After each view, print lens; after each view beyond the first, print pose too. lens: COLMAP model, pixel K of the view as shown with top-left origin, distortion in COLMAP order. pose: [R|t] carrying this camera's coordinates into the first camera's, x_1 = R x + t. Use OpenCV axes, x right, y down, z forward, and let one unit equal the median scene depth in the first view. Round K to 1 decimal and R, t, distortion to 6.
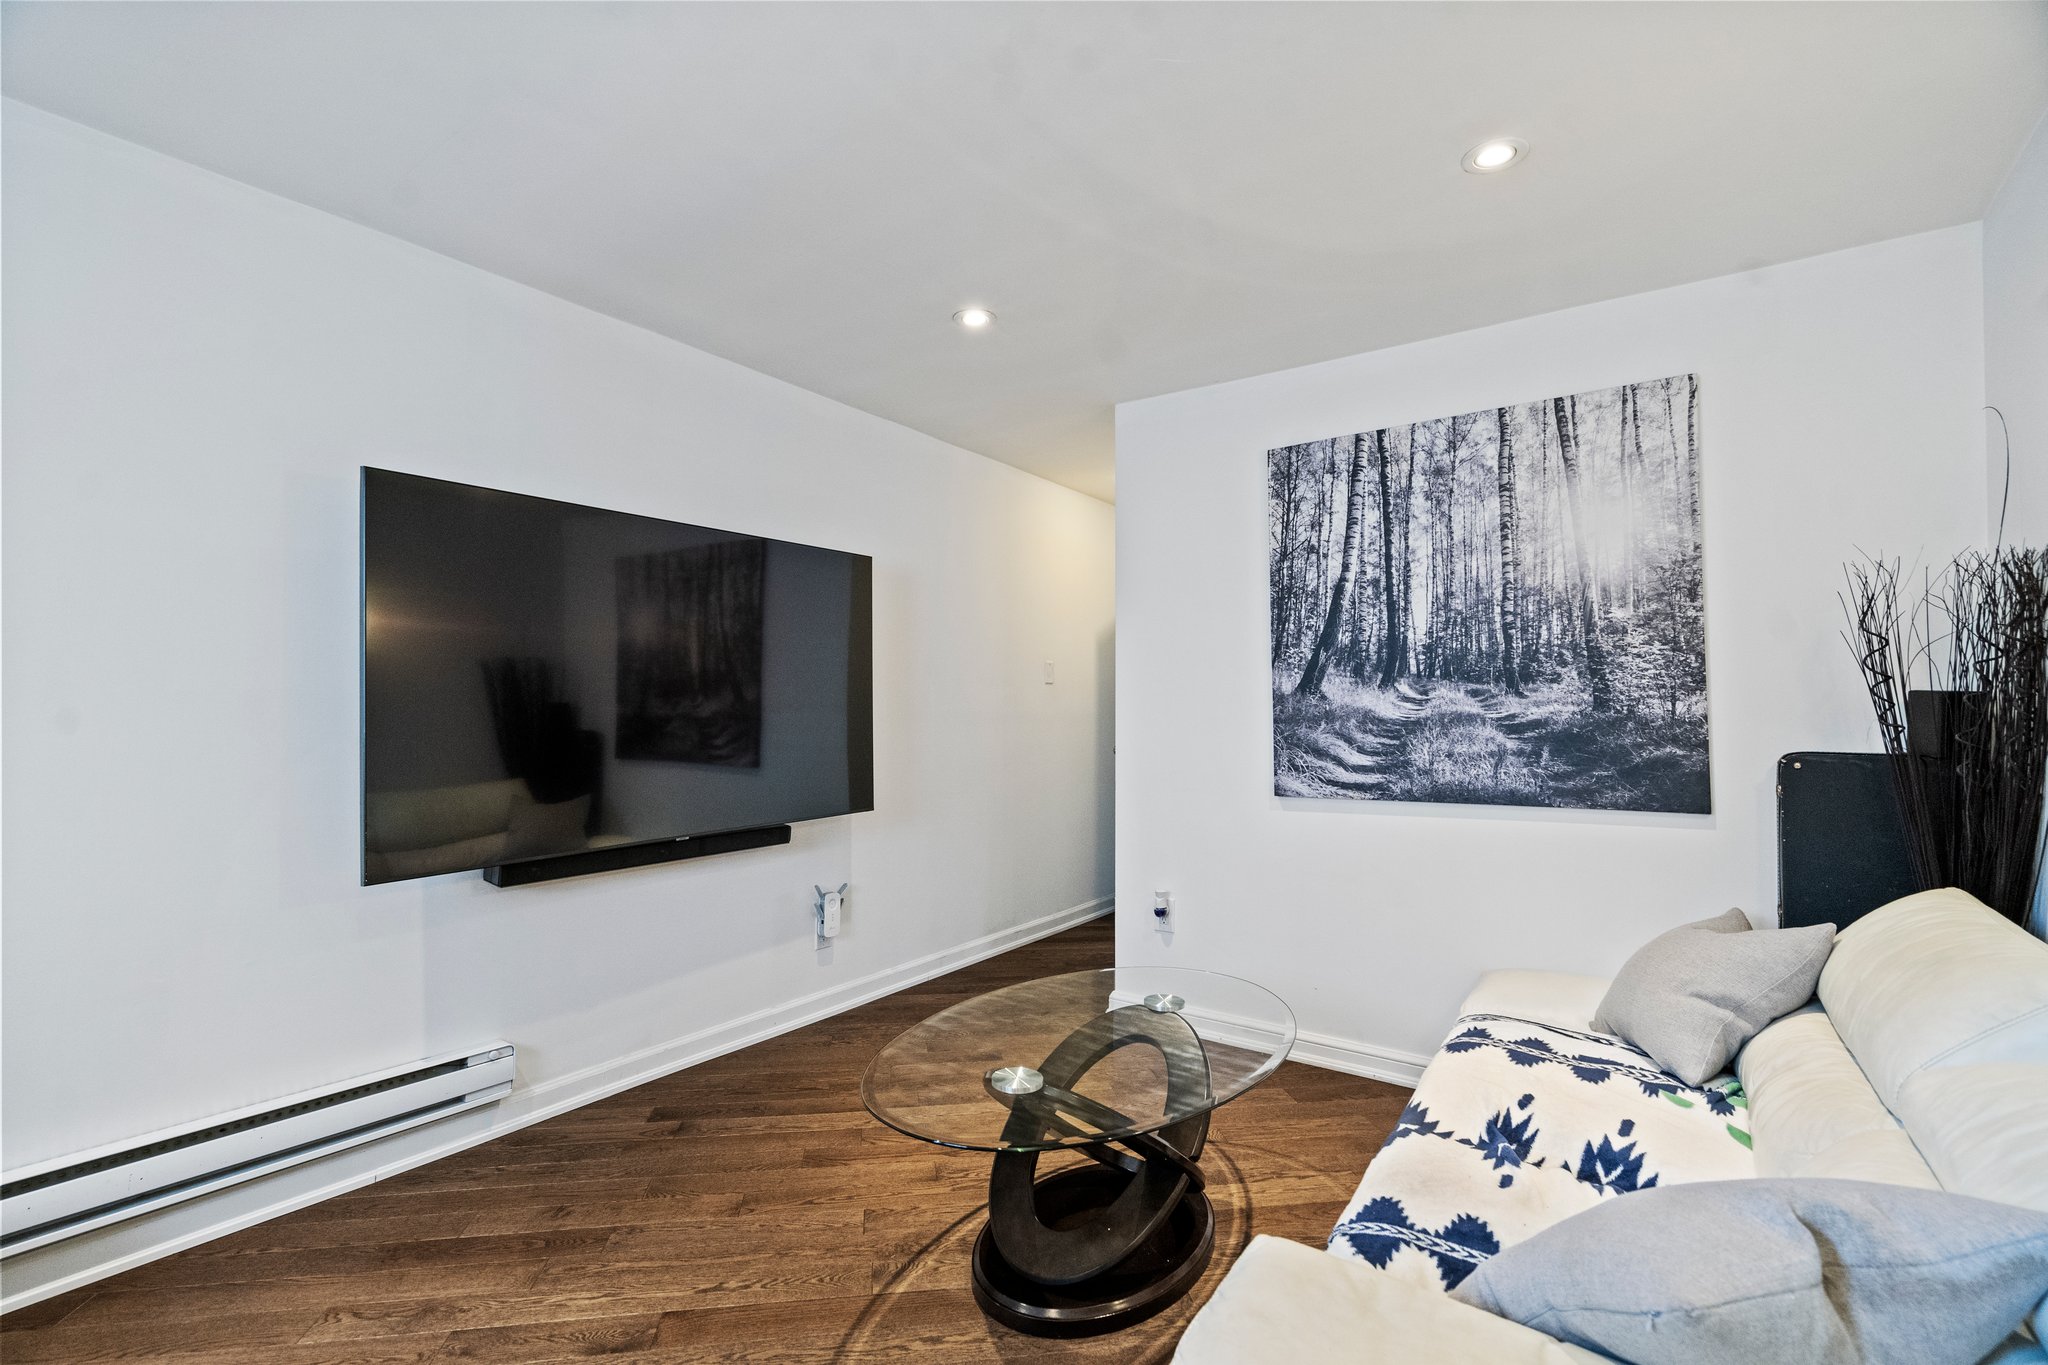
lens RADIAL K [[926.6, 0, 1030.6], [0, 926.6, 686.1], [0, 0, 1]] dist [0.000740, 0.000905]
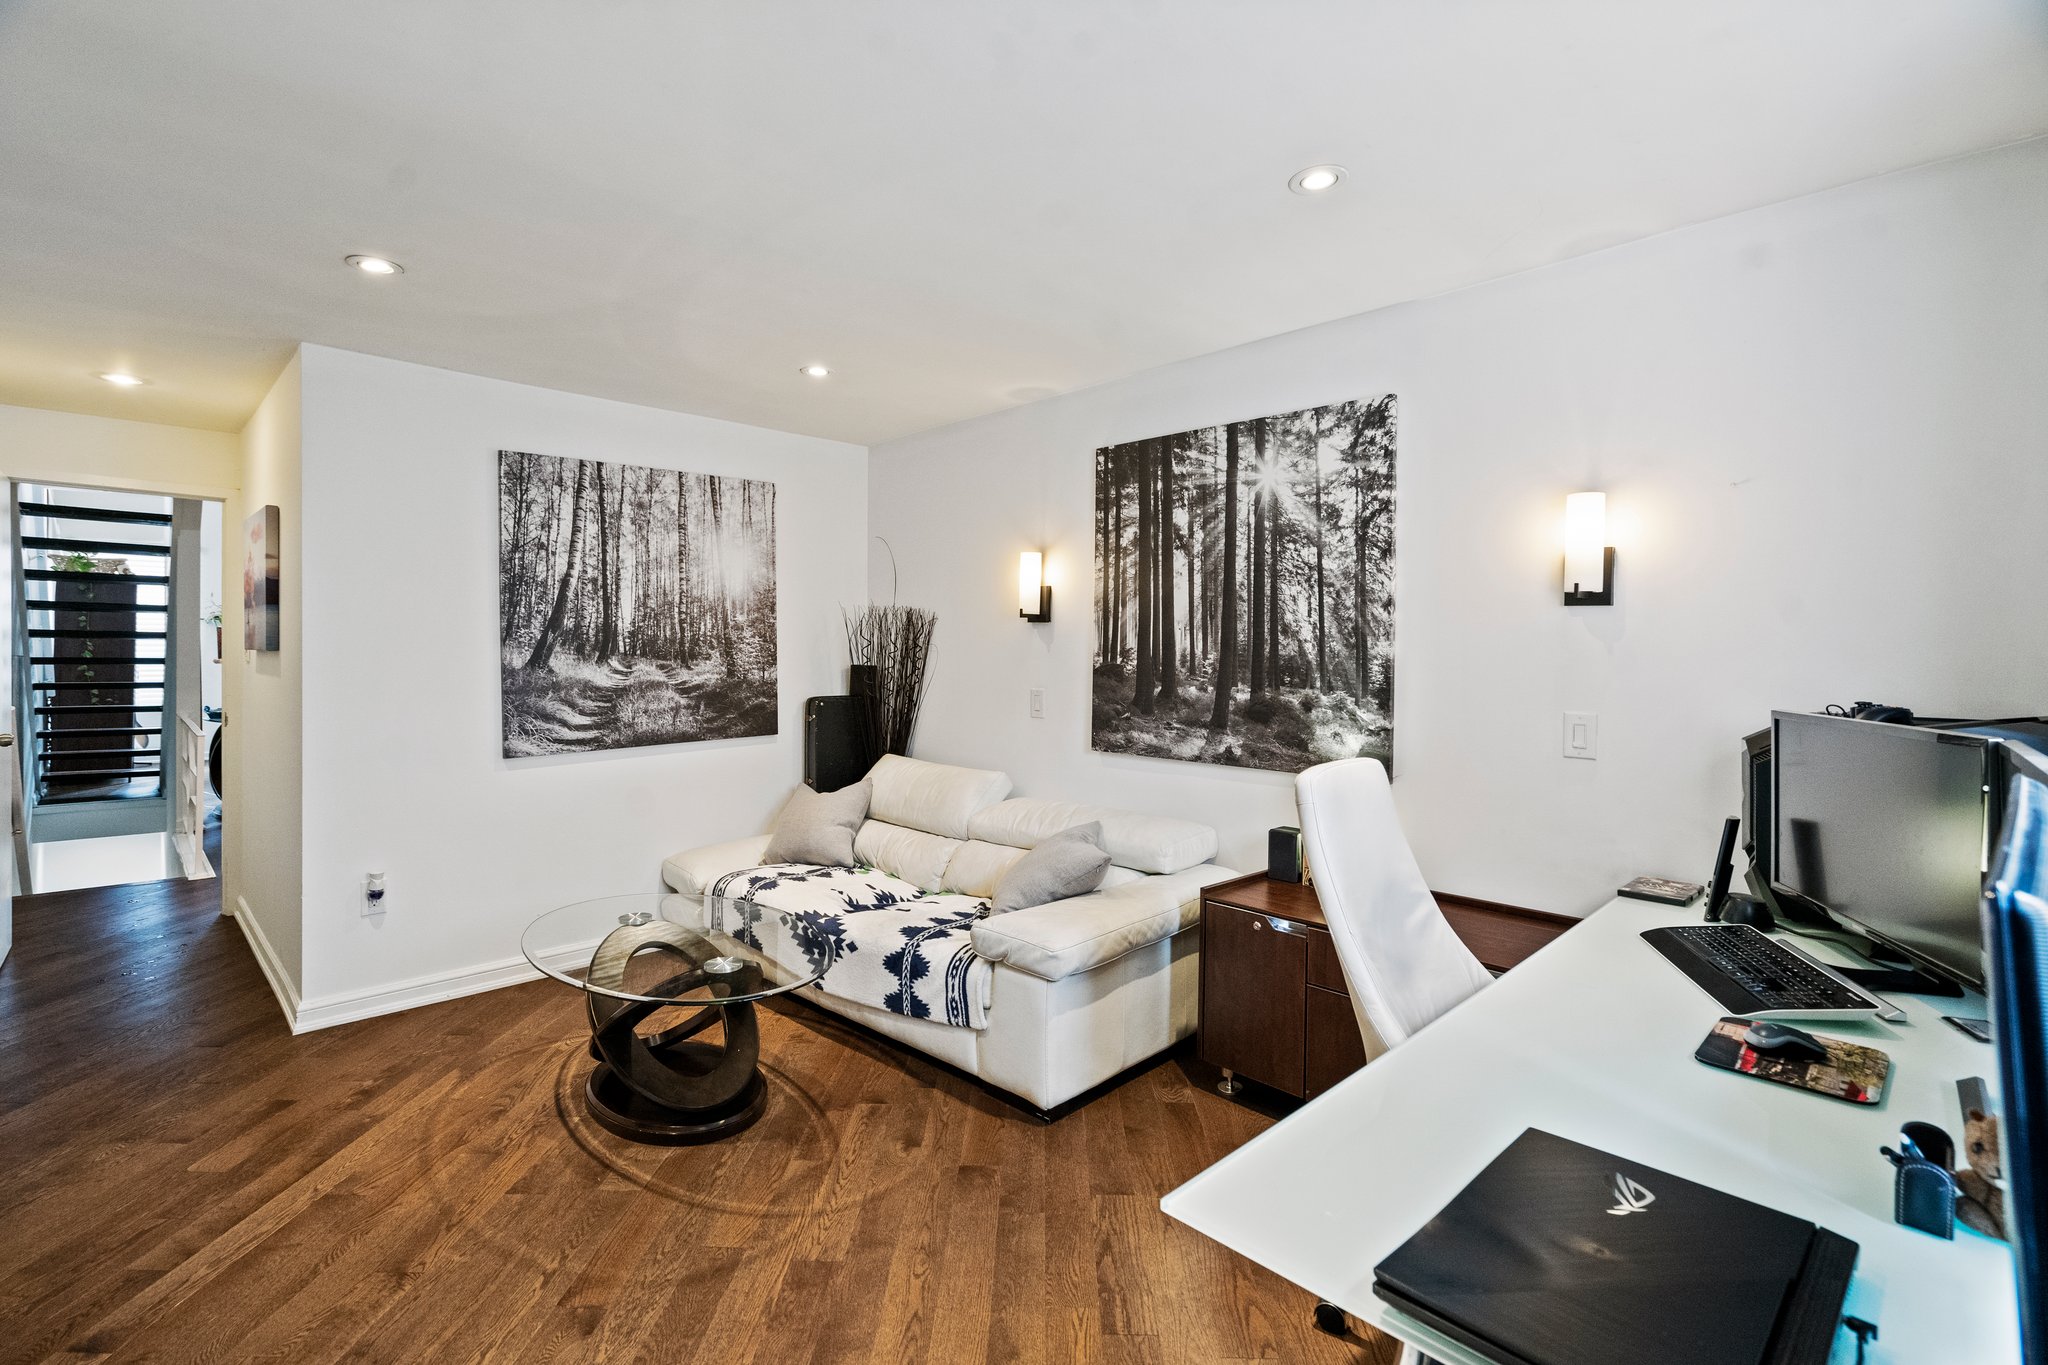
lens RADIAL K [[925.1, 0, 1004.6], [0, 925.1, 644.6], [0, 0, 1]] dist [-0.003909, 0.001582]
pose [[0.186695, 0.003647, 0.982411, -0.806709], [-0.023500, 0.999724, 0.000755, -0.039616], [-0.982137, -0.023227, 0.186729, 0.212859]]
